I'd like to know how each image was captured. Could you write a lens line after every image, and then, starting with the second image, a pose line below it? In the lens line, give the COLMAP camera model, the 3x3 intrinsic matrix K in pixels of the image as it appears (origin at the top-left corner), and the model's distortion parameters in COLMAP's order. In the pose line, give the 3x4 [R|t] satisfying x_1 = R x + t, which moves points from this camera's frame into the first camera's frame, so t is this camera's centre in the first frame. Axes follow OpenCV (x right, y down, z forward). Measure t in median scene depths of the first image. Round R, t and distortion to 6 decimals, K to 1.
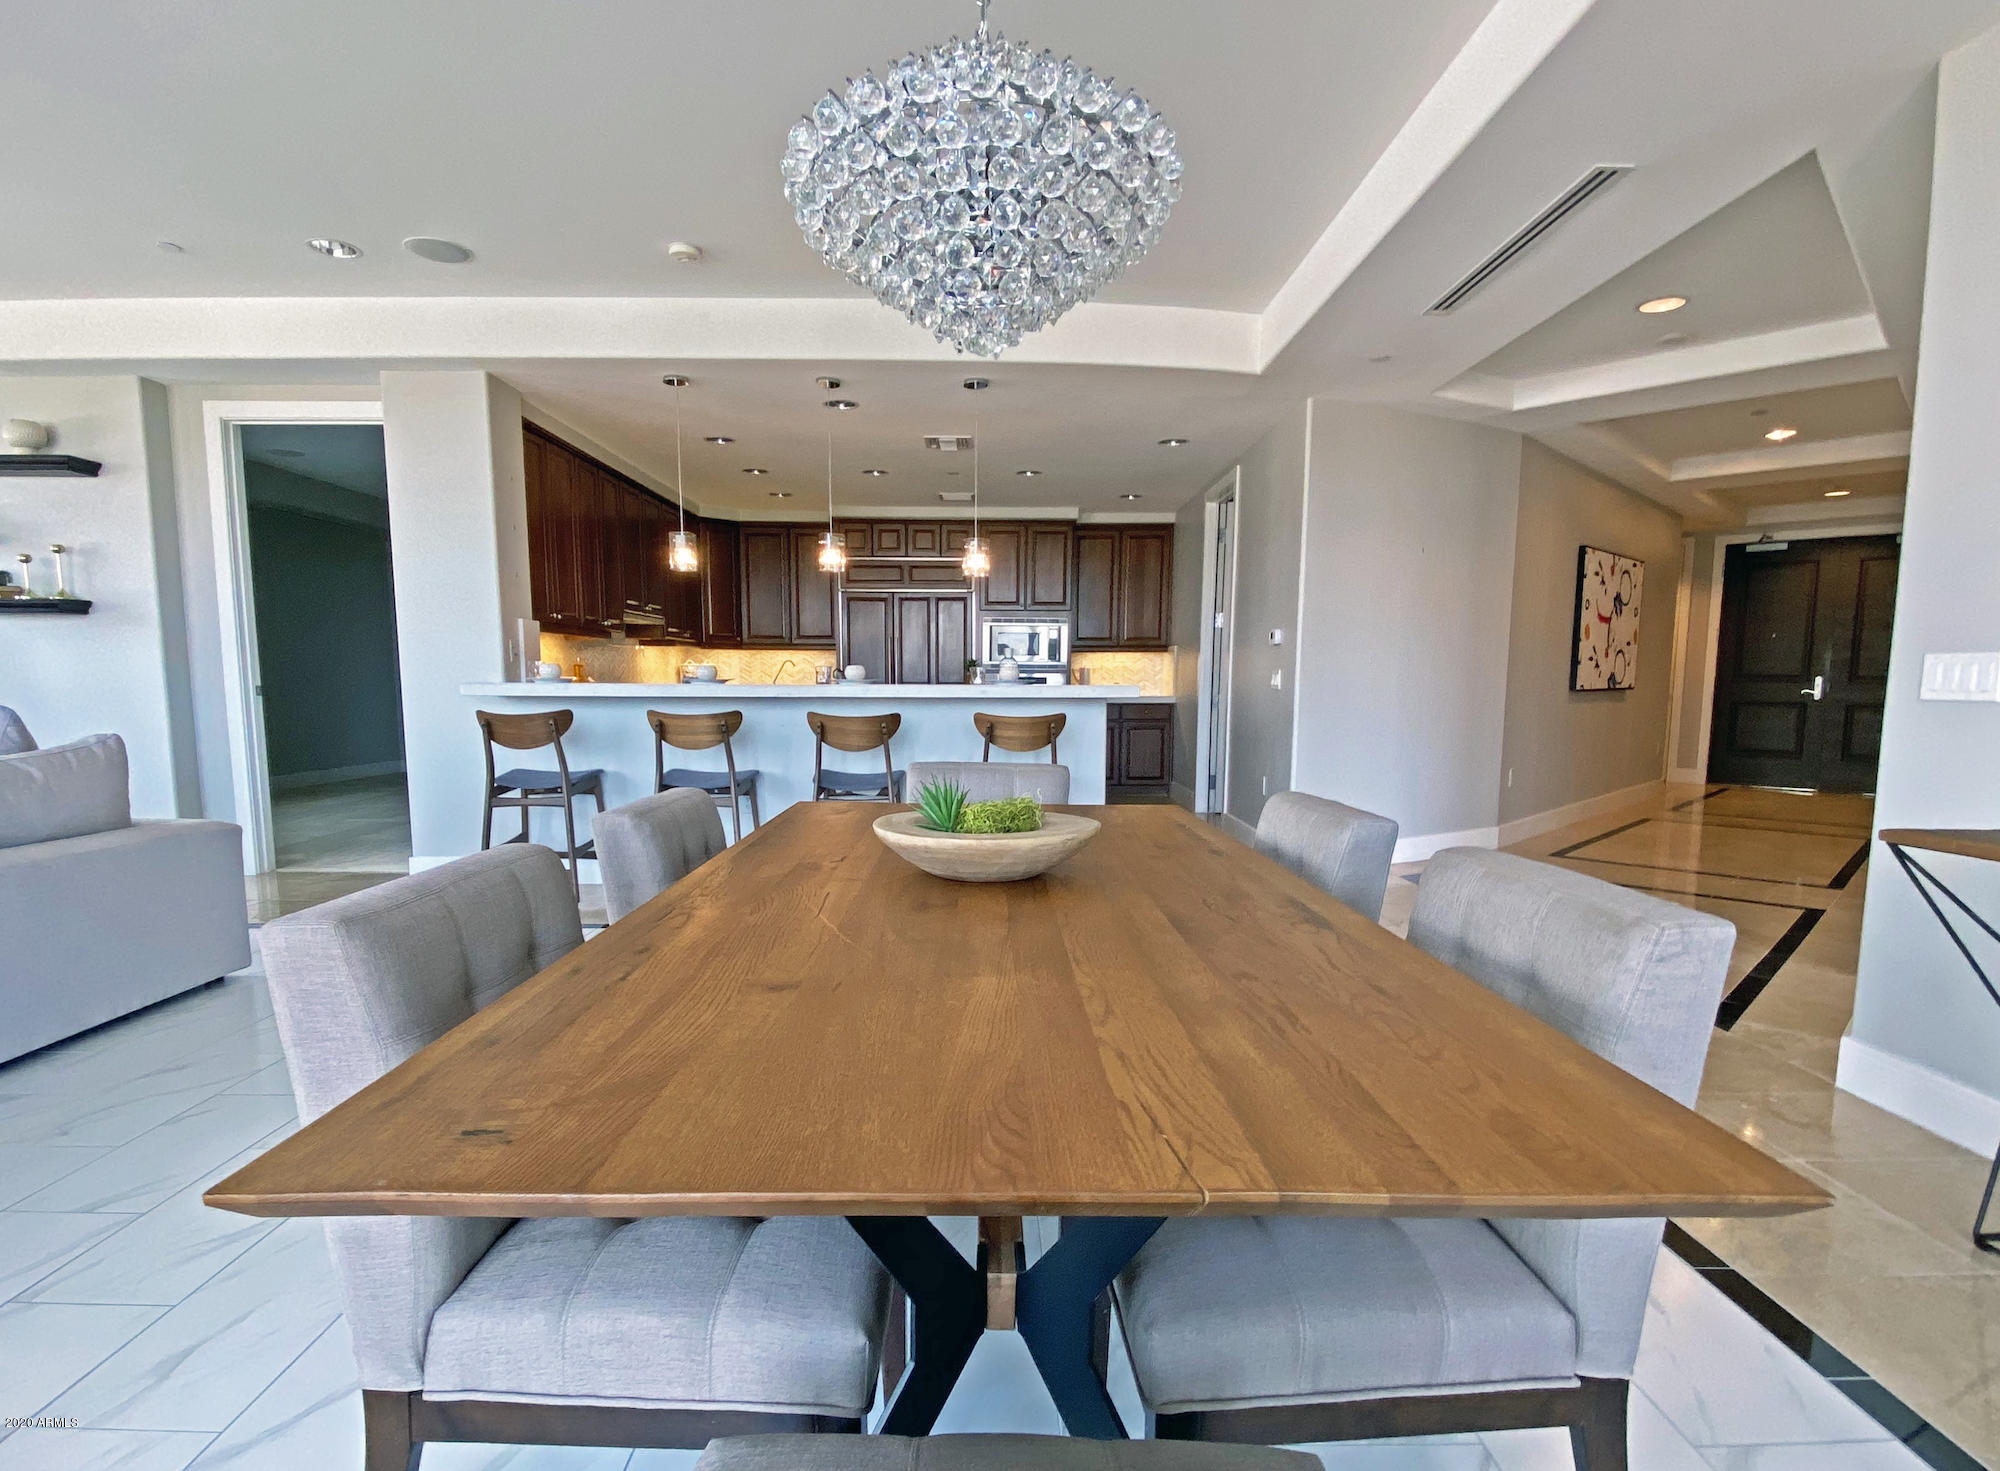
lens RADIAL K [[990.3, 0, 977.1], [0, 990.3, 792.8], [0, 0, 1]] dist [-0.005133, -0.003867]
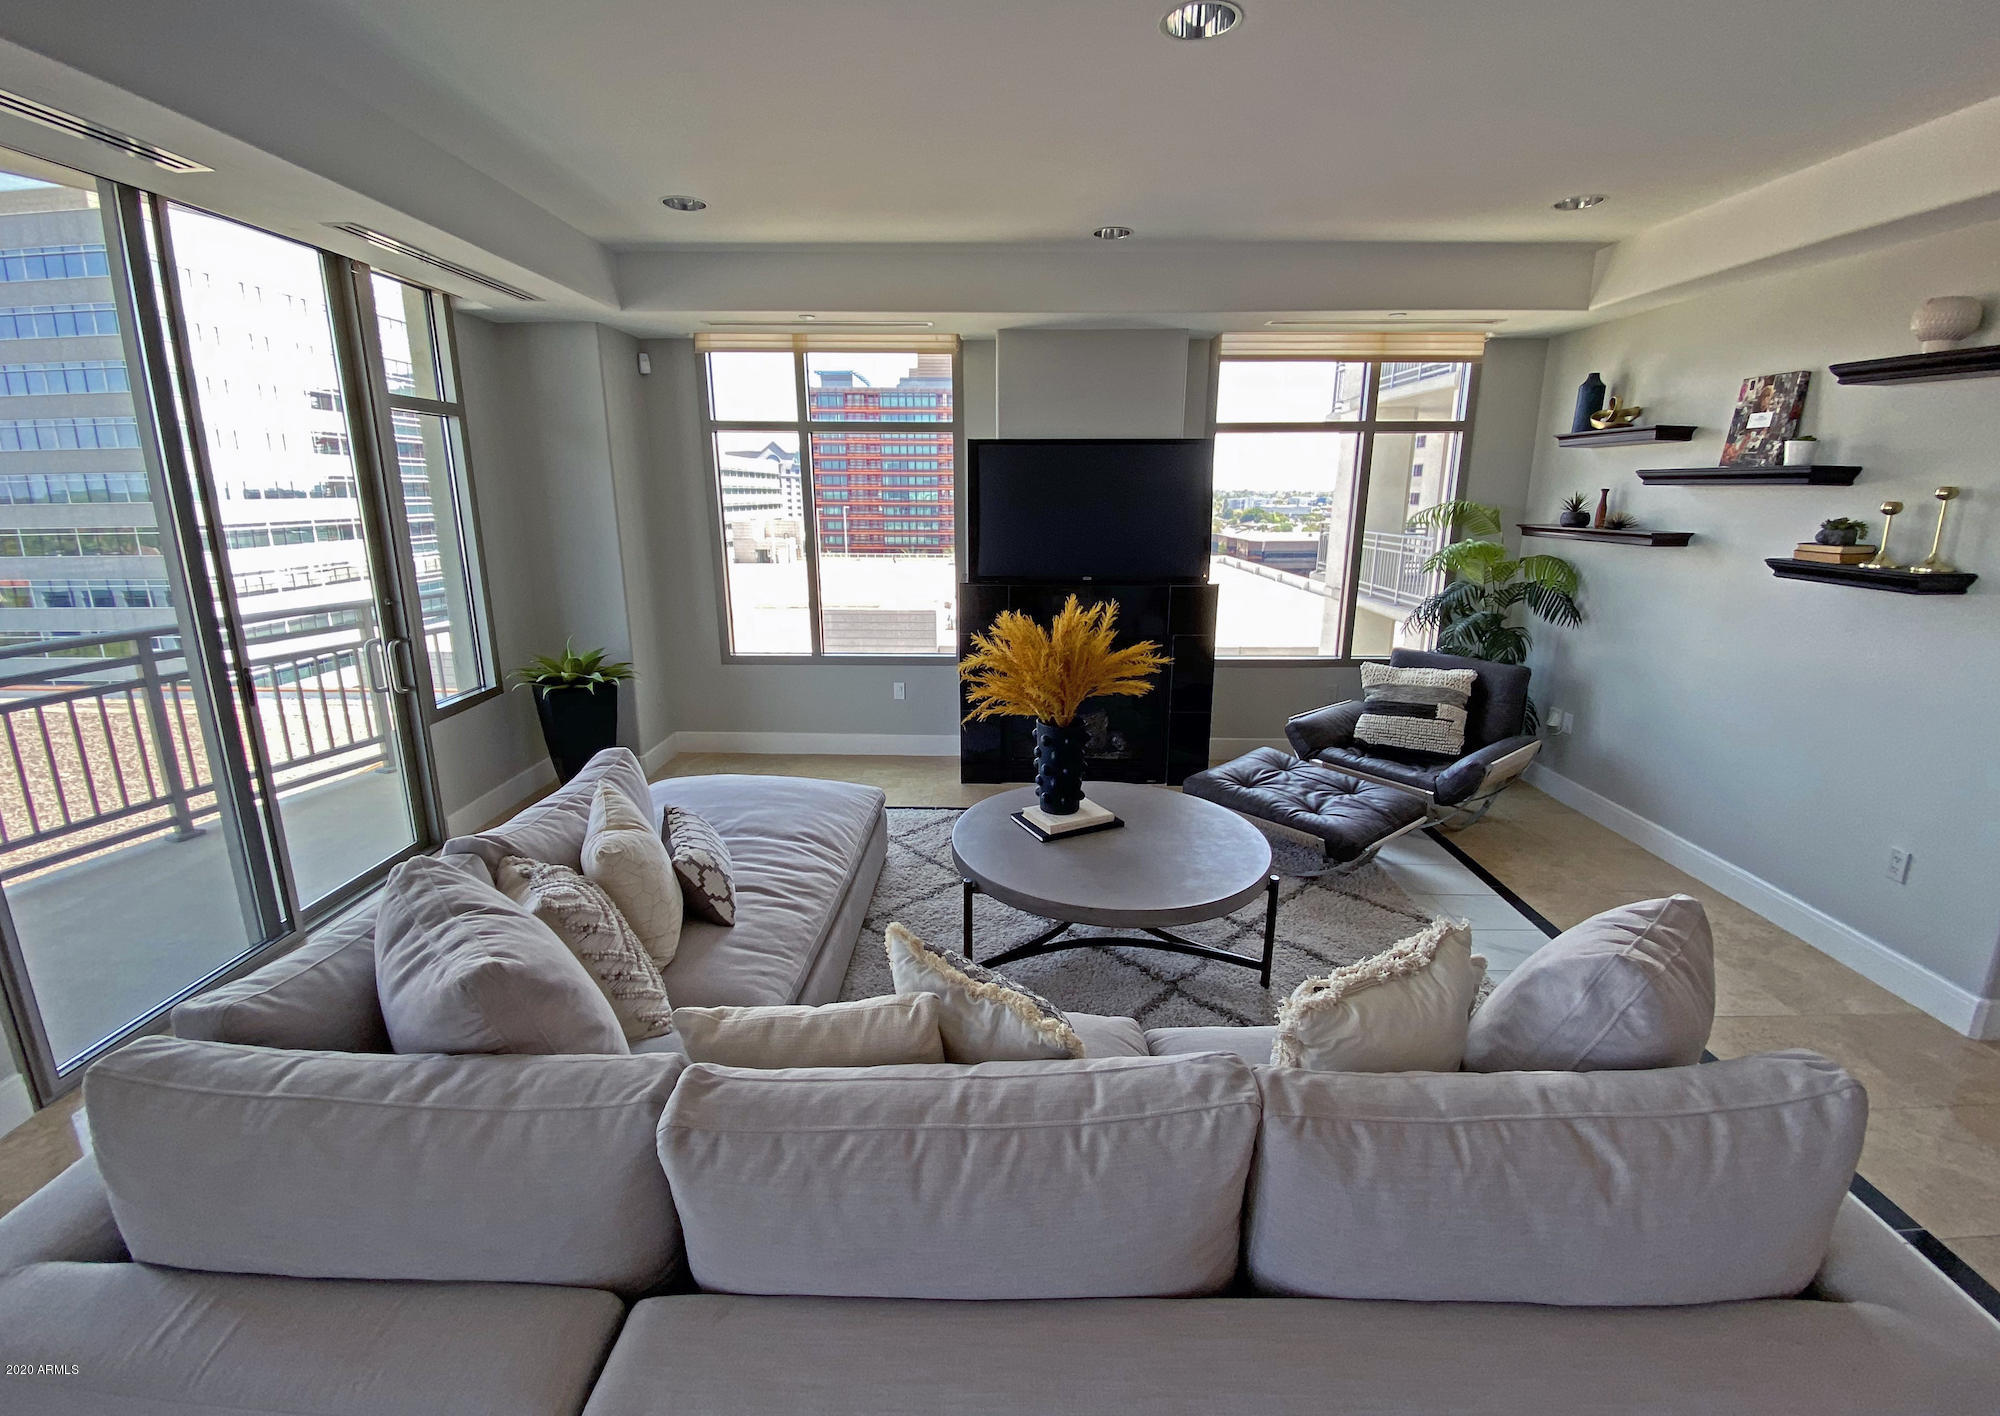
lens RADIAL K [[853.8, 0, 1003.0], [0, 853.8, 702.4], [0, 0, 1]] dist [0.010139, -0.004087]
pose [[-0.008004, 0.226844, -0.973898, -0.310231], [-0.110299, 0.967786, 0.226327, -0.158302], [0.993866, 0.109232, 0.017275, 0.344311]]
